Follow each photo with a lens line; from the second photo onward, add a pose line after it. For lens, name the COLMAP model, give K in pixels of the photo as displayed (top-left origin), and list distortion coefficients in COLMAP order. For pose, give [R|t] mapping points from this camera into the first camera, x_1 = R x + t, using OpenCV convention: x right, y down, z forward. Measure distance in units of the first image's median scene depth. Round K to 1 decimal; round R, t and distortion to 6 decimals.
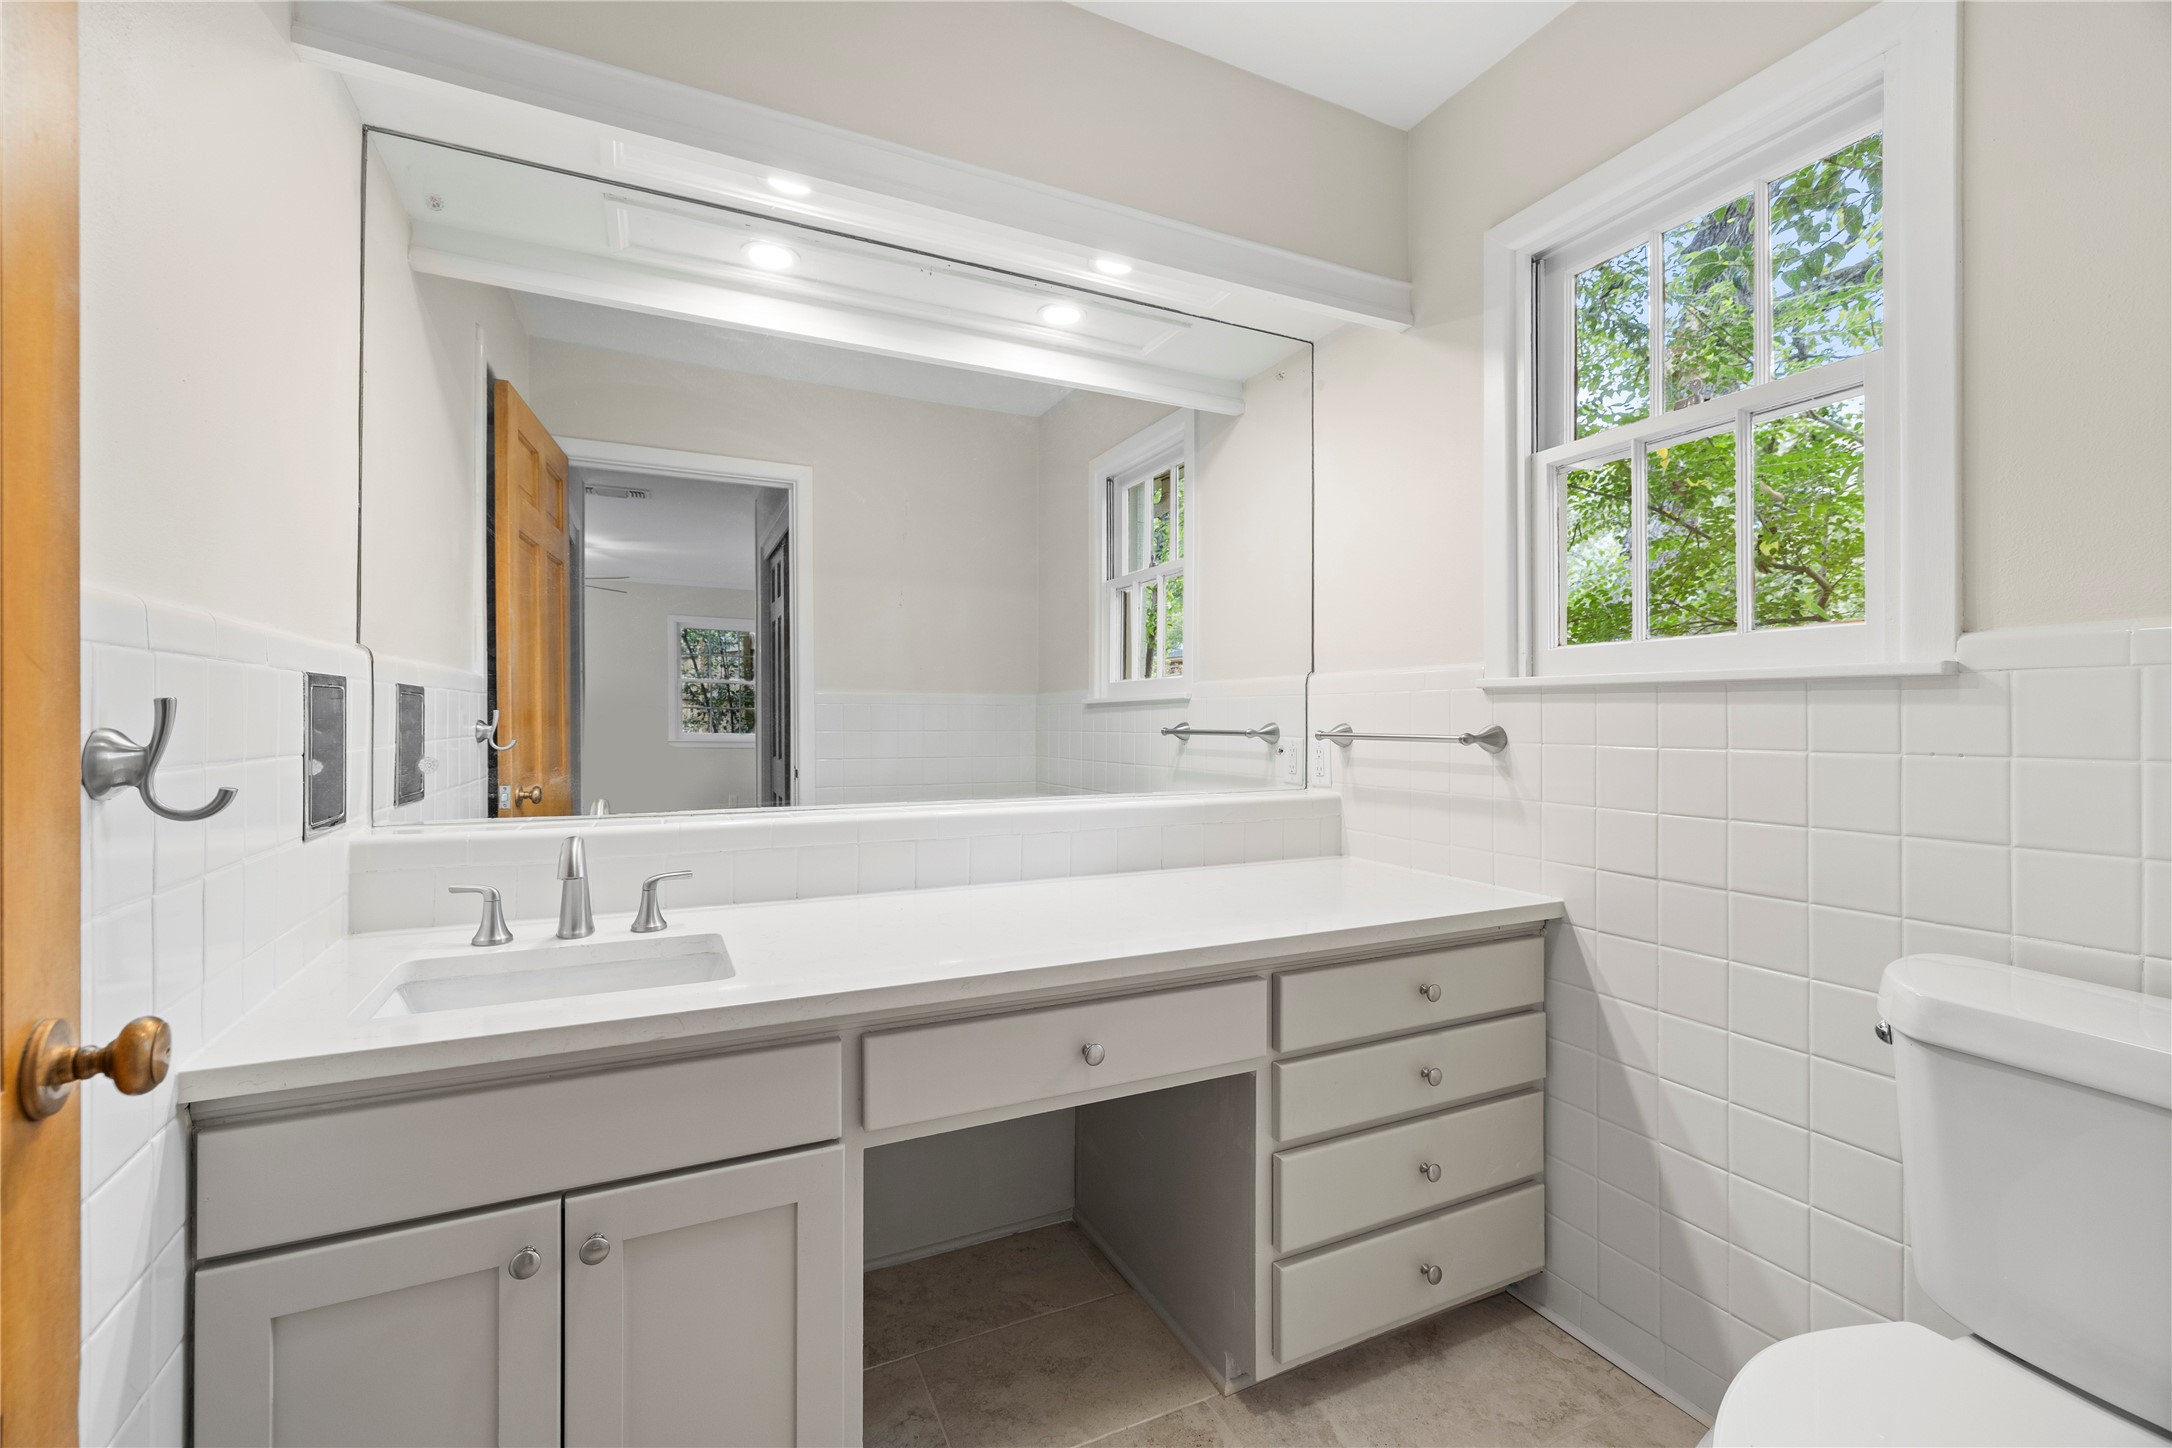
lens RADIAL K [[923.3, 0, 1085.6], [0, 923.3, 696.7], [0, 0, 1]] dist [0.000386, 0.000370]
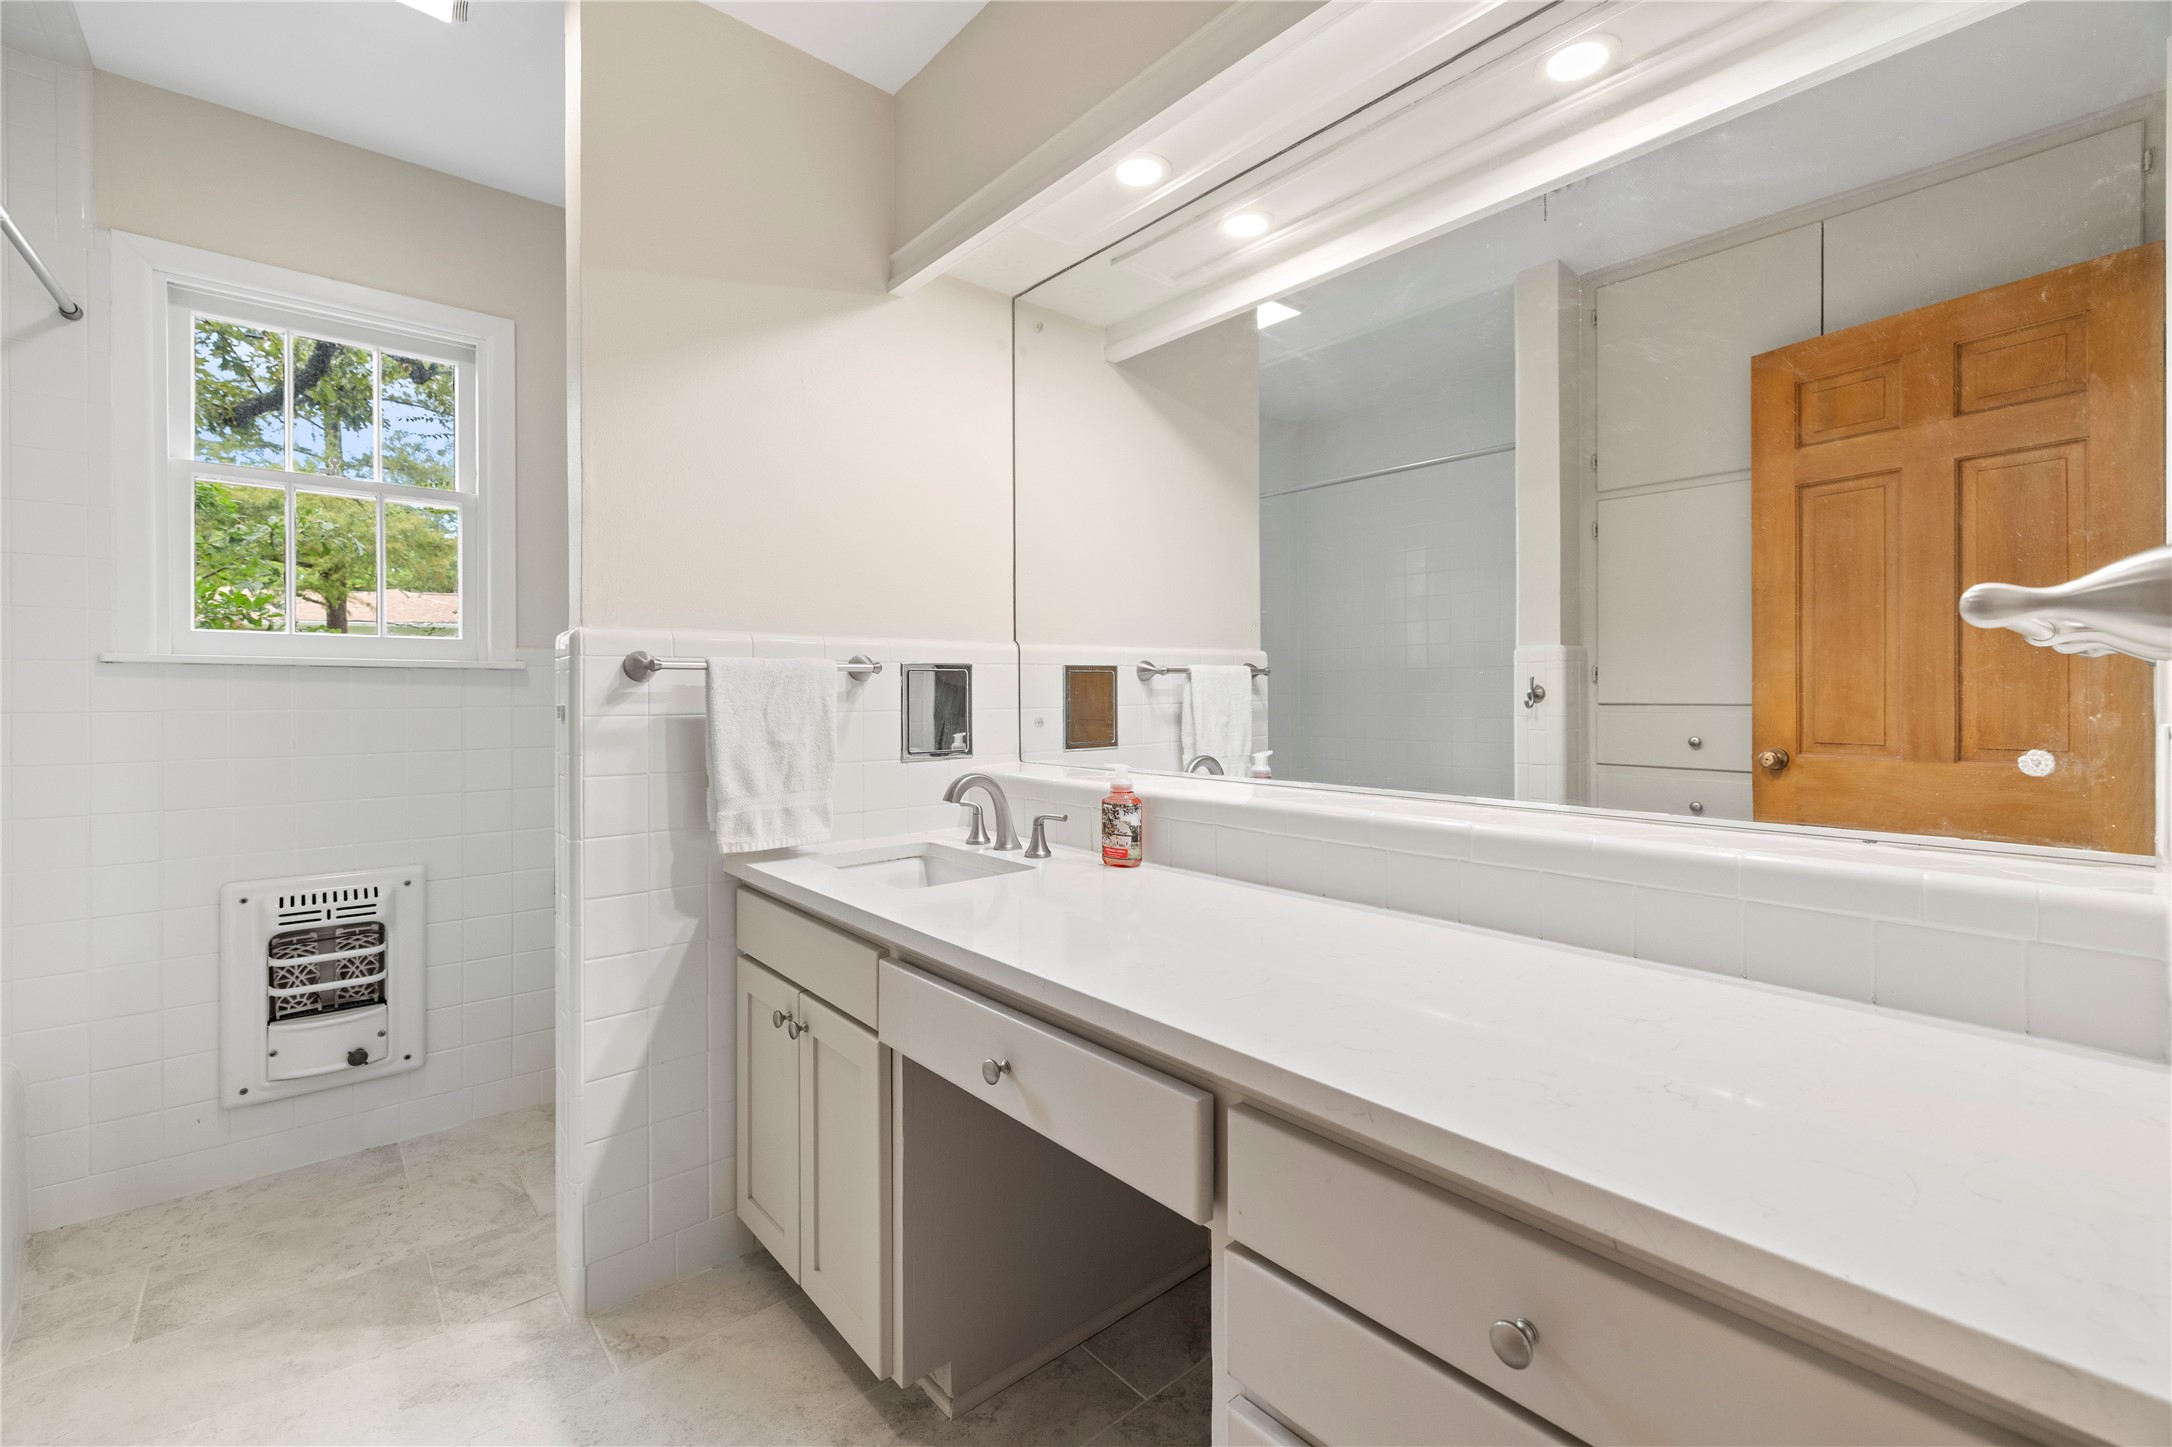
lens RADIAL K [[923.3, 0, 1085.6], [0, 923.3, 696.2], [0, 0, 1]] dist [0.000386, 0.000370]
pose [[0.265731, -0.008613, -0.964009, 0.706161], [0.024573, 0.999696, -0.002158, 0.033338], [0.963734, -0.023115, 0.265862, 0.702311]]
